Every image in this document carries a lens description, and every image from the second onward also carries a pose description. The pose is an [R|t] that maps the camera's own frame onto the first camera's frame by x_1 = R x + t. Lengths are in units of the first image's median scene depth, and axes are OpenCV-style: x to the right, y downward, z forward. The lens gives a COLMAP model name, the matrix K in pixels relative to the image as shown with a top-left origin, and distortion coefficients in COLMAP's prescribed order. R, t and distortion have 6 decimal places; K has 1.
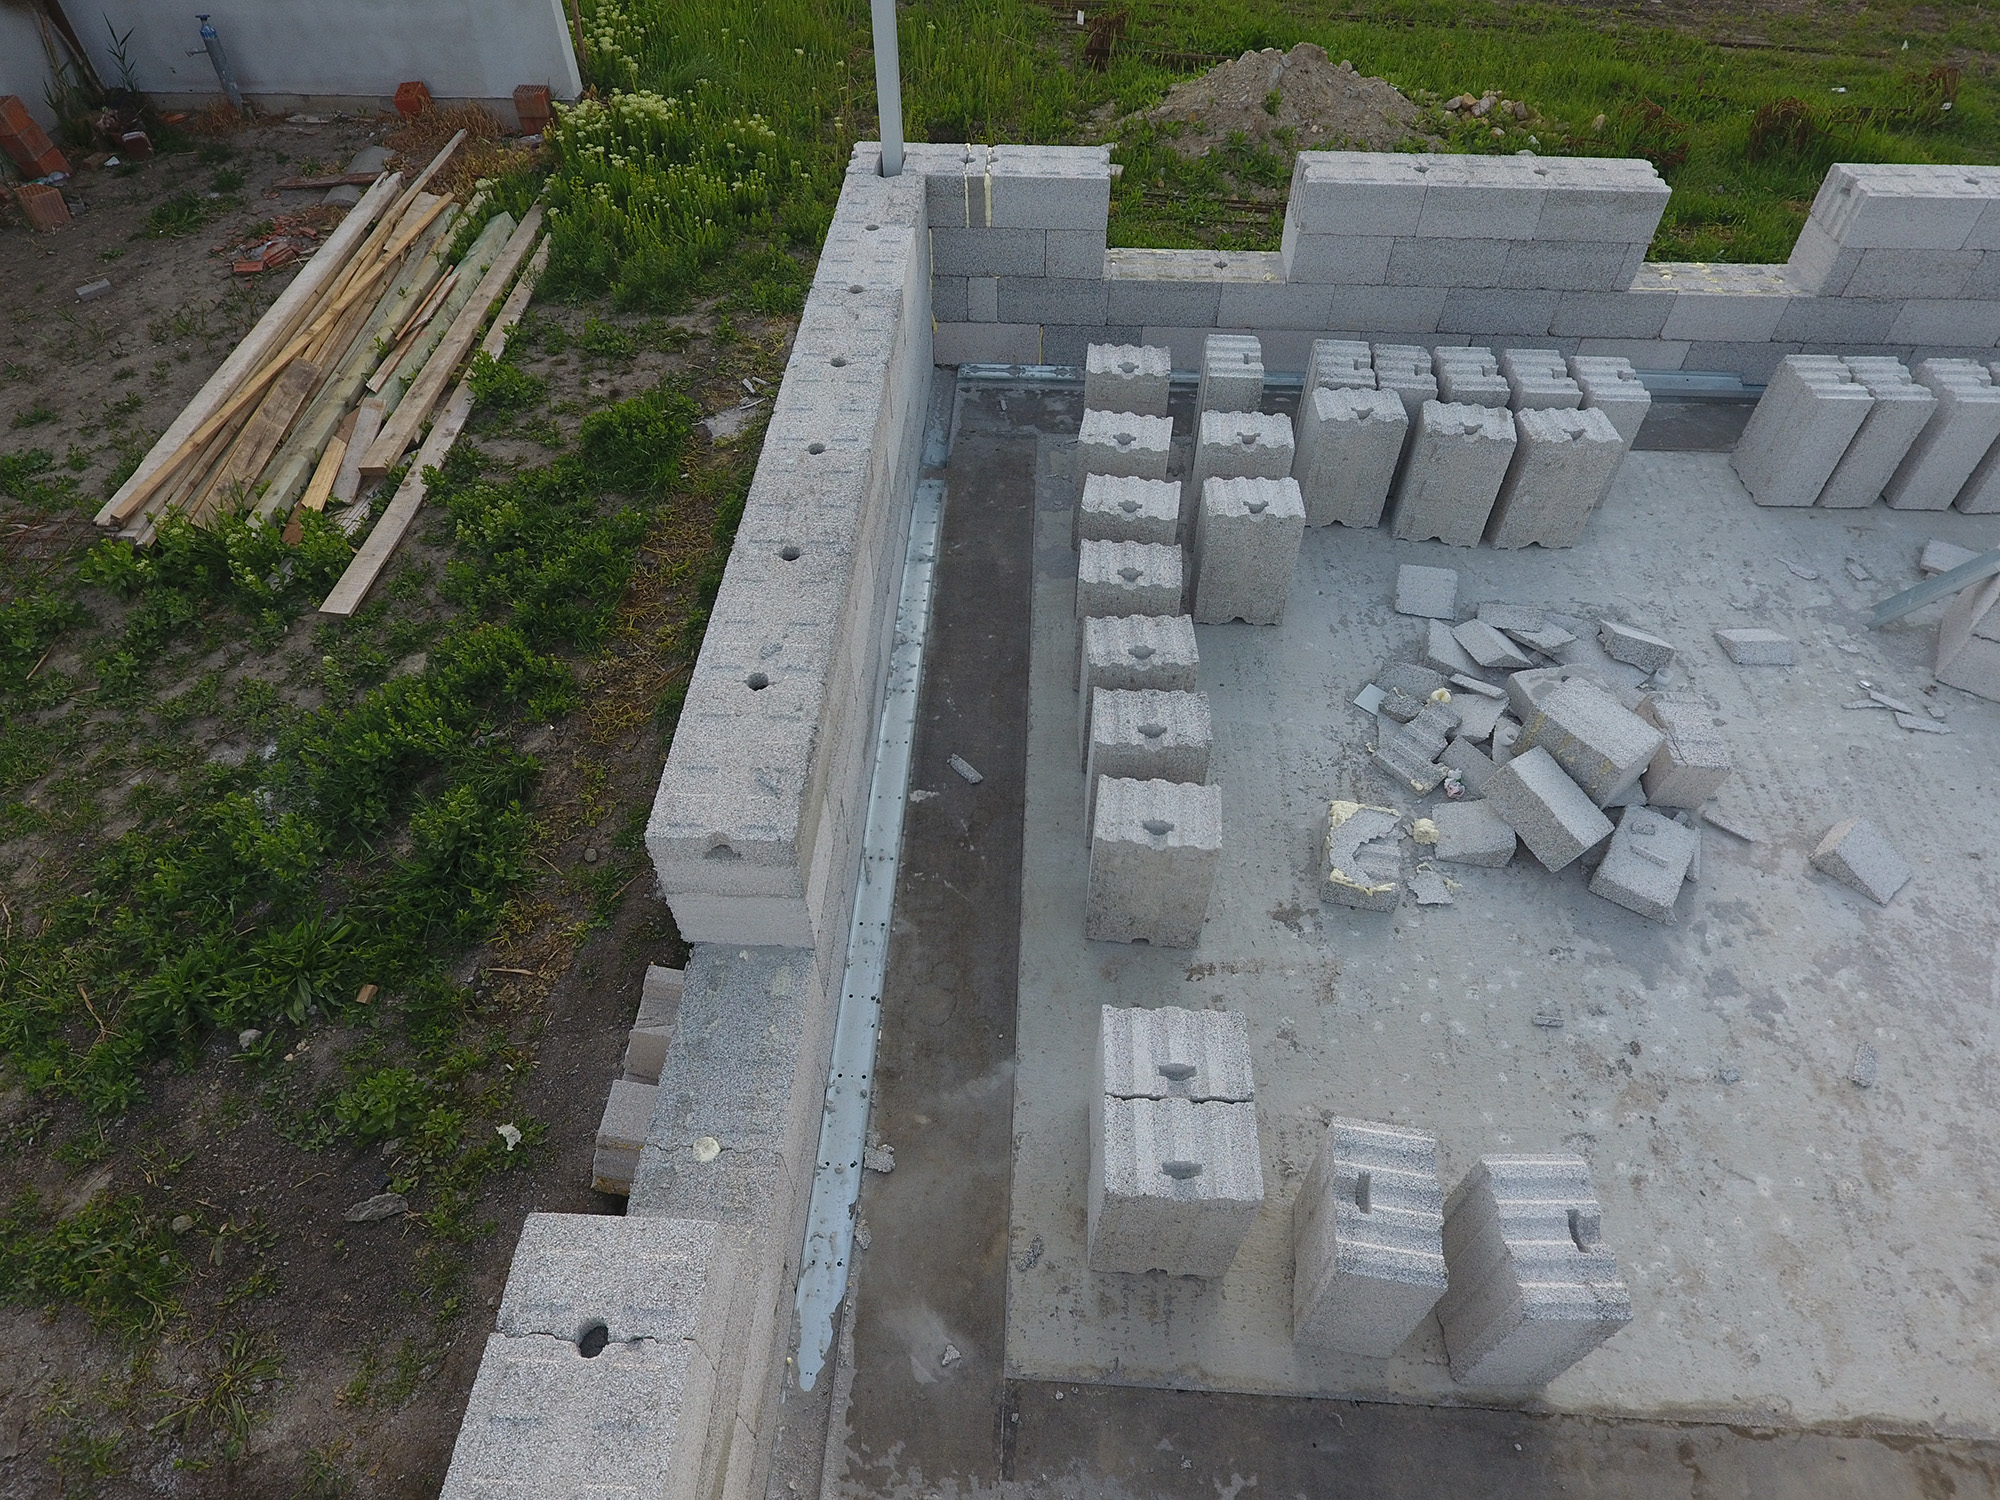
lens RADIAL K [[1168.5, 0, 1013.1], [0, 1168.5, 745.0], [0, 0, 1]] dist [-0.002388, -0.001999]
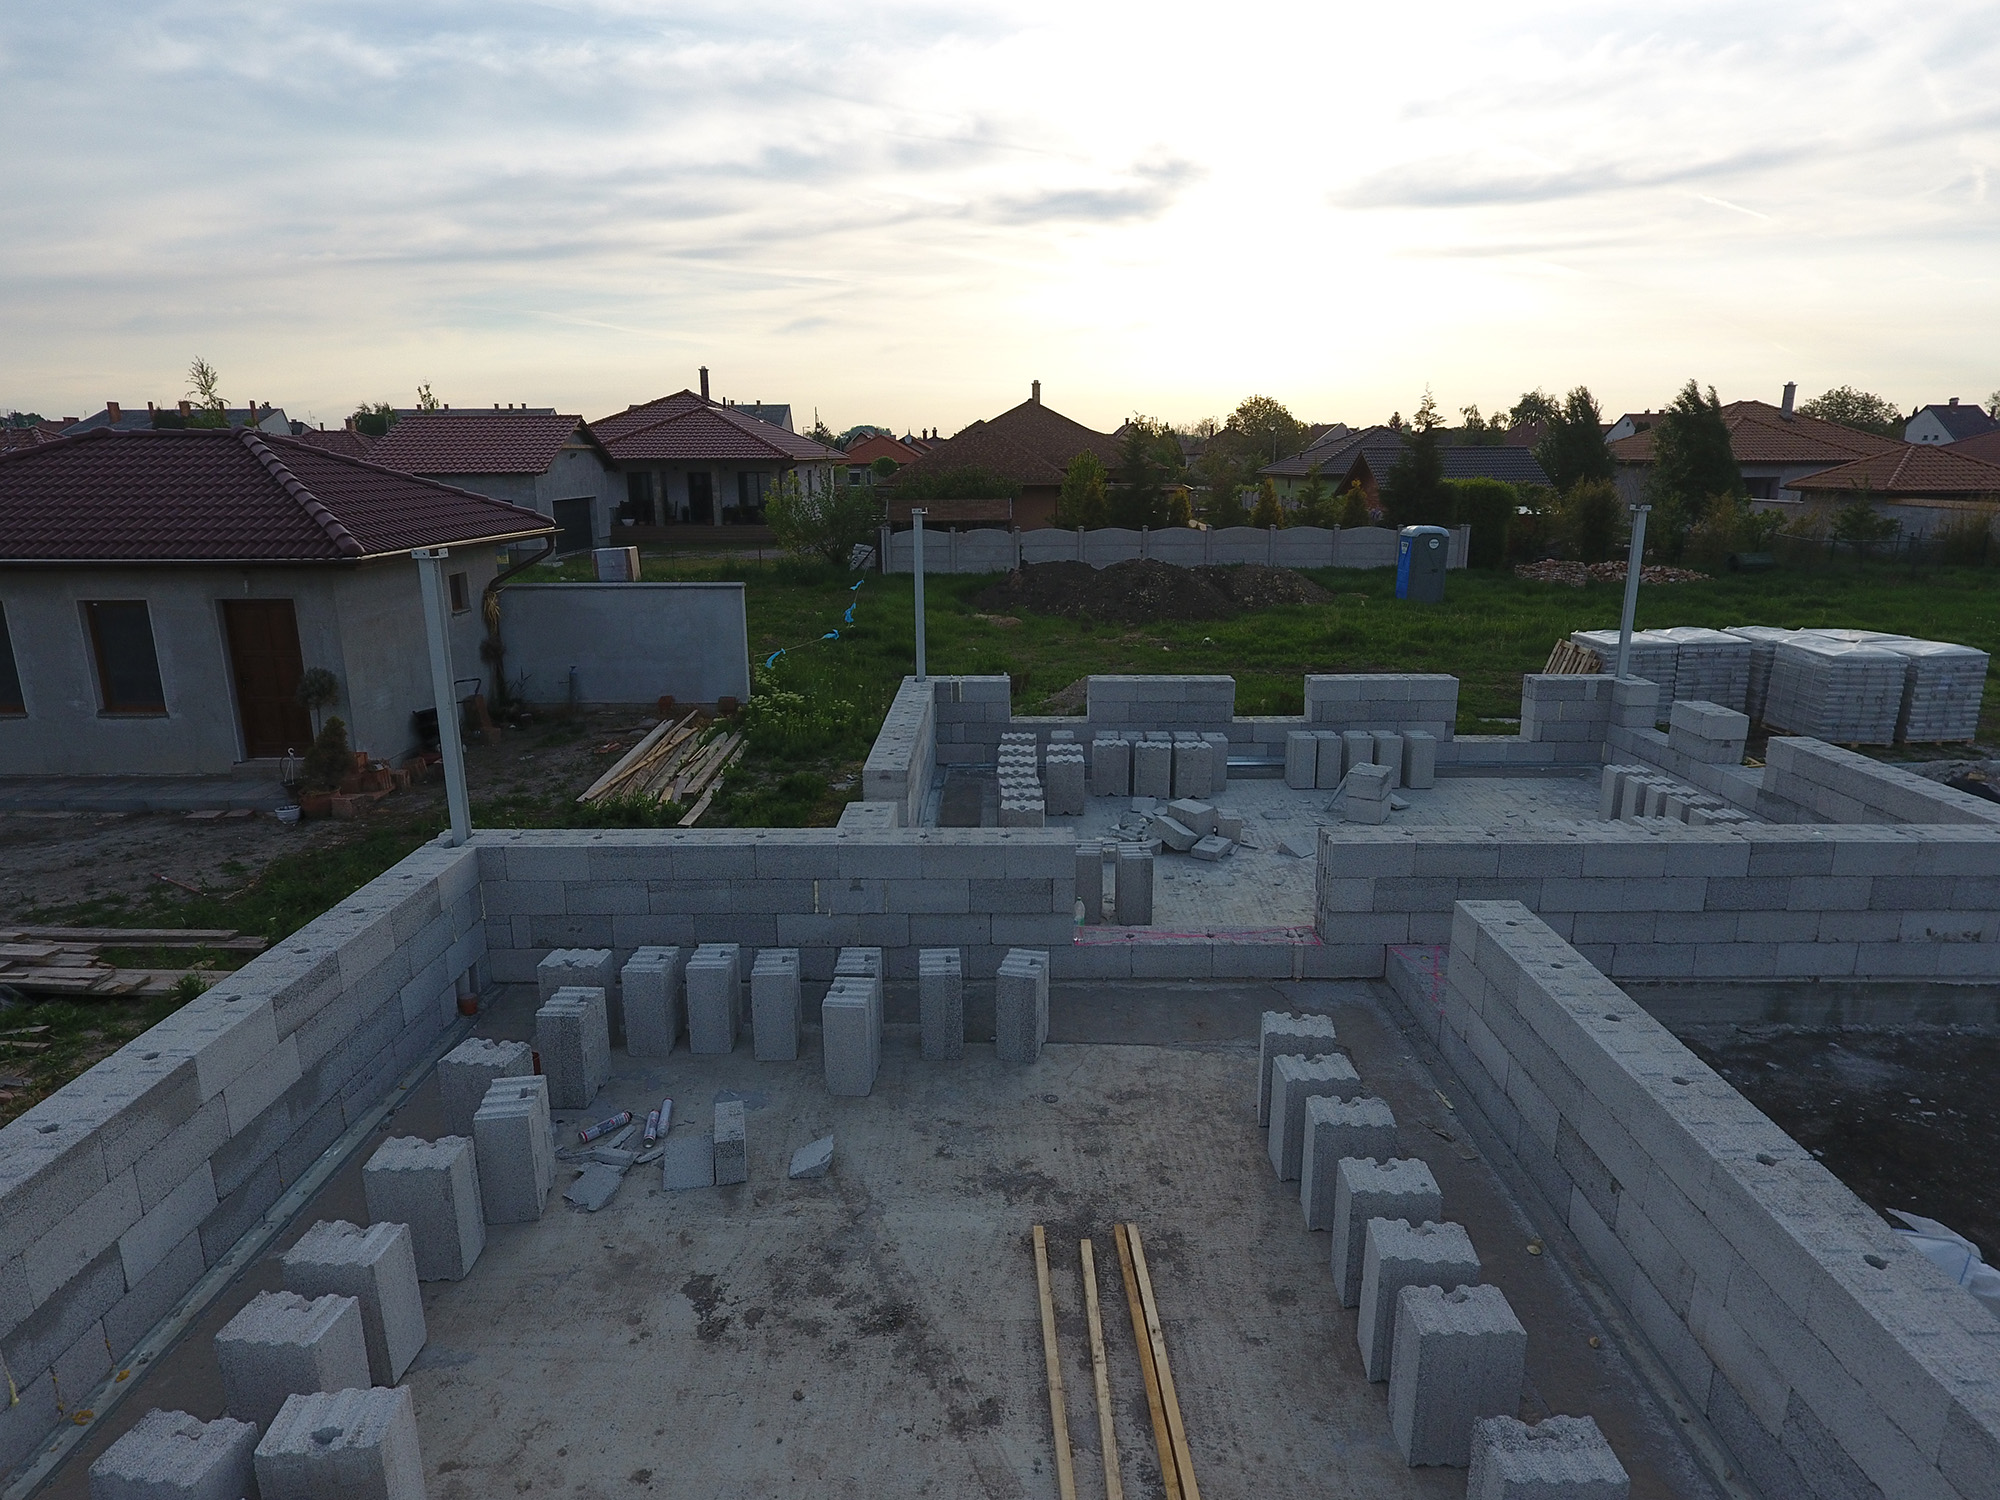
lens RADIAL K [[1174.6, 0, 1050.8], [0, 1174.6, 749.2], [0, 0, 1]] dist [0.006881, 0.000224]
pose [[0.997554, -0.022964, 0.066026, 0.002396], [0.055983, 0.828091, -0.557792, 1.144952], [-0.041866, 0.560124, 0.827350, -1.094545]]
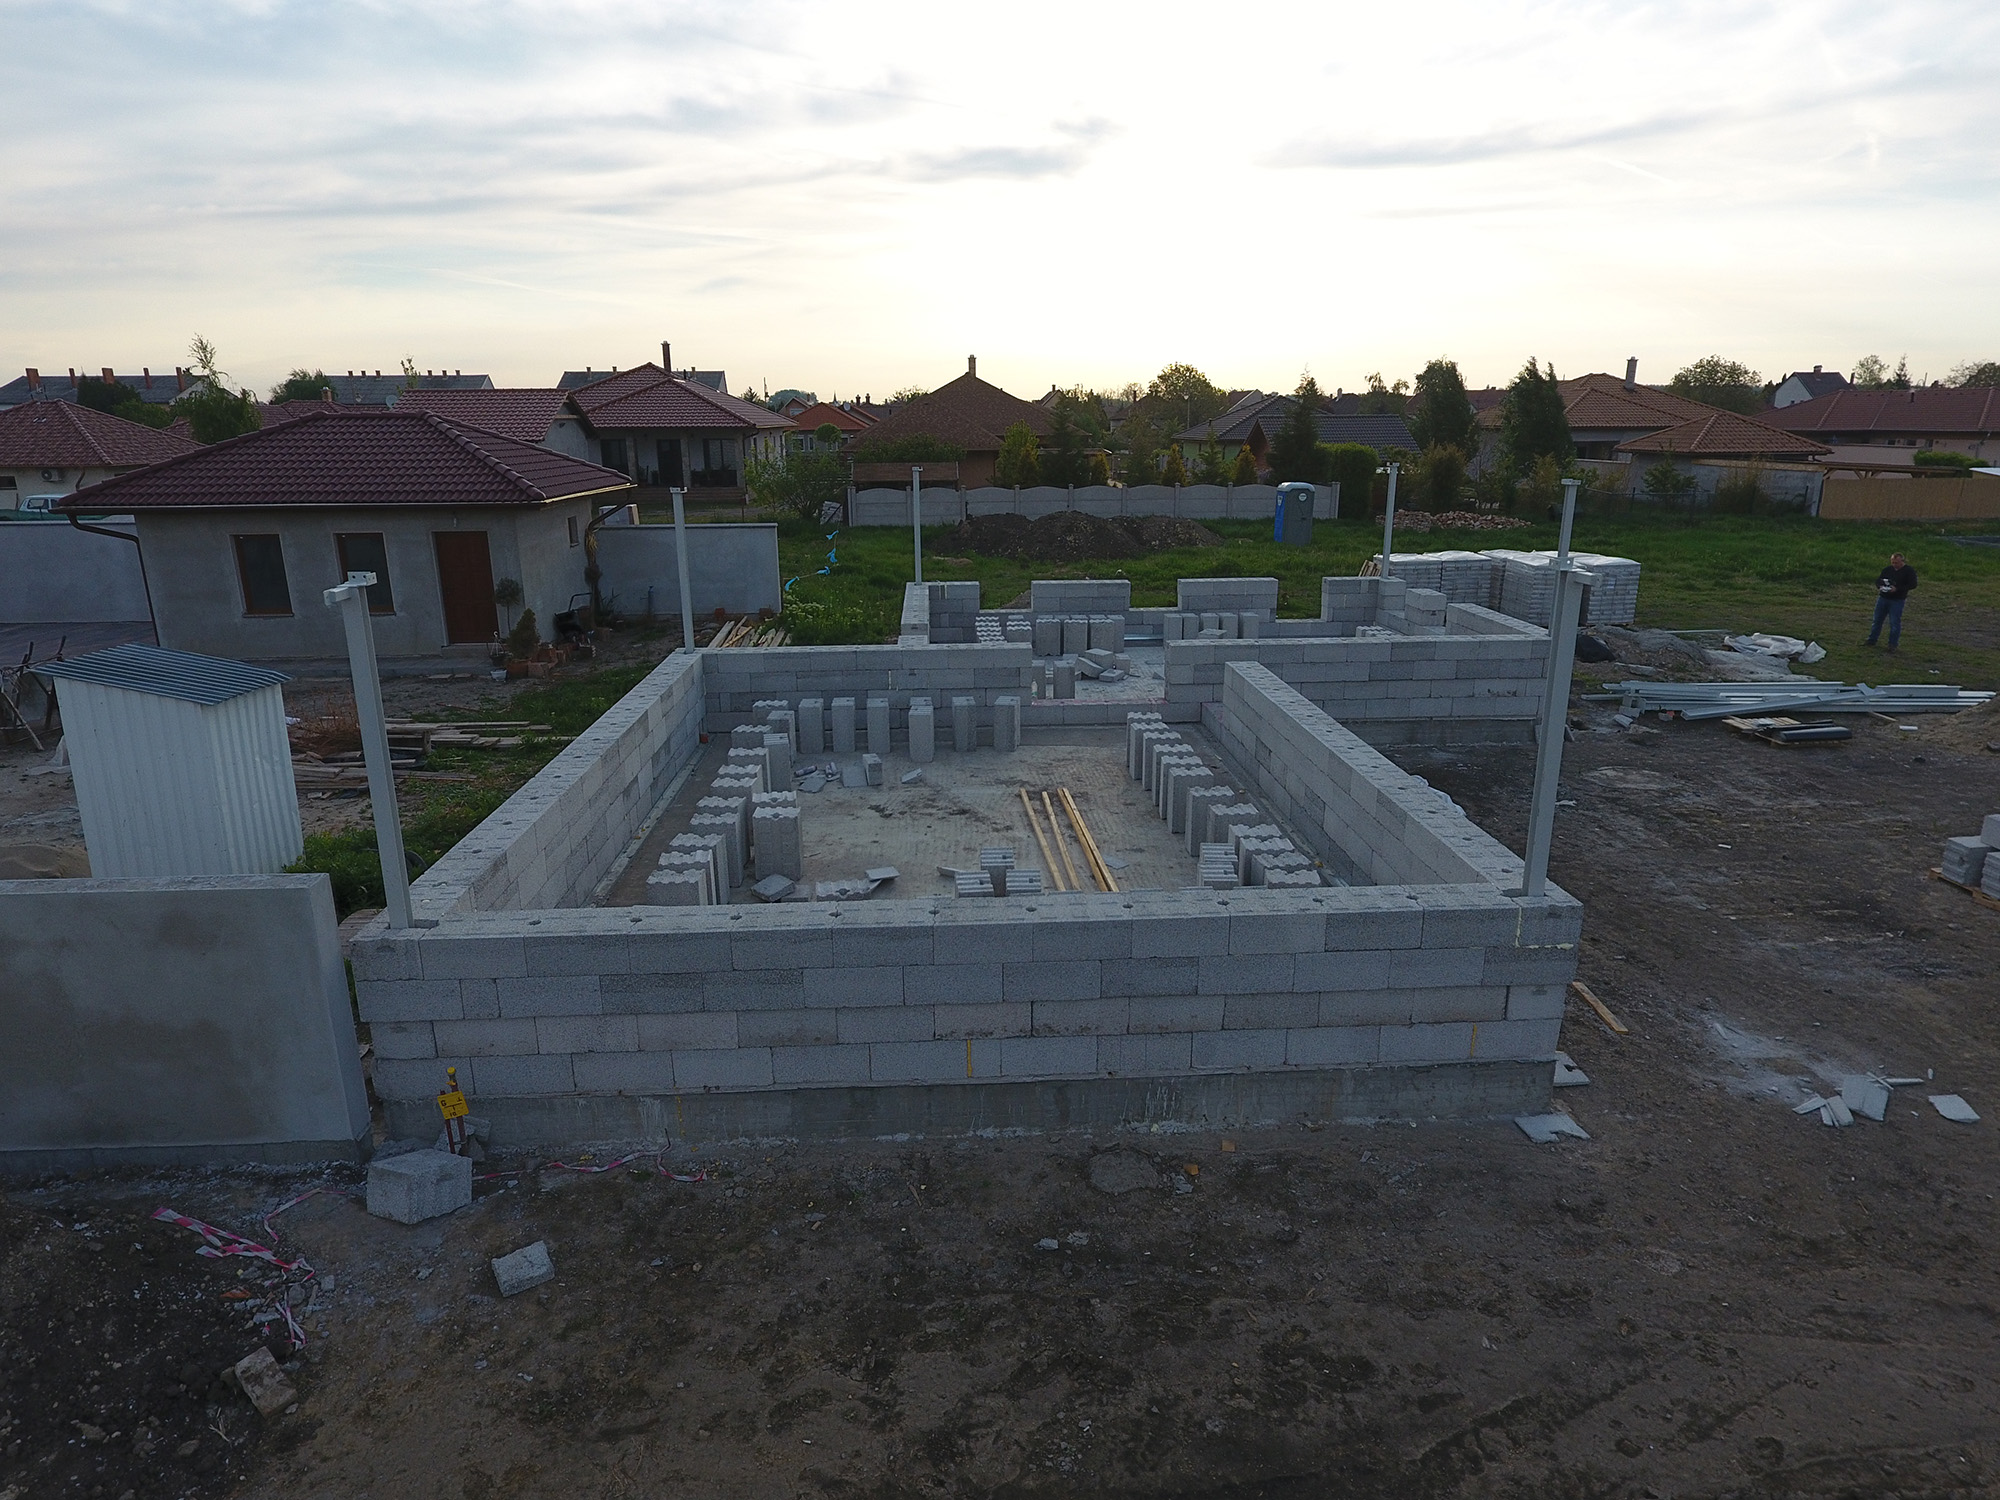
lens RADIAL K [[1172.1, 0, 1086.4], [0, 1172.1, 753.3], [0, 0, 1]] dist [0.007012, -0.000109]
pose [[0.987318, -0.050558, 0.150488, -0.183851], [0.122912, 0.843388, -0.523058, 2.154447], [-0.100475, 0.534922, 0.838906, -2.052216]]
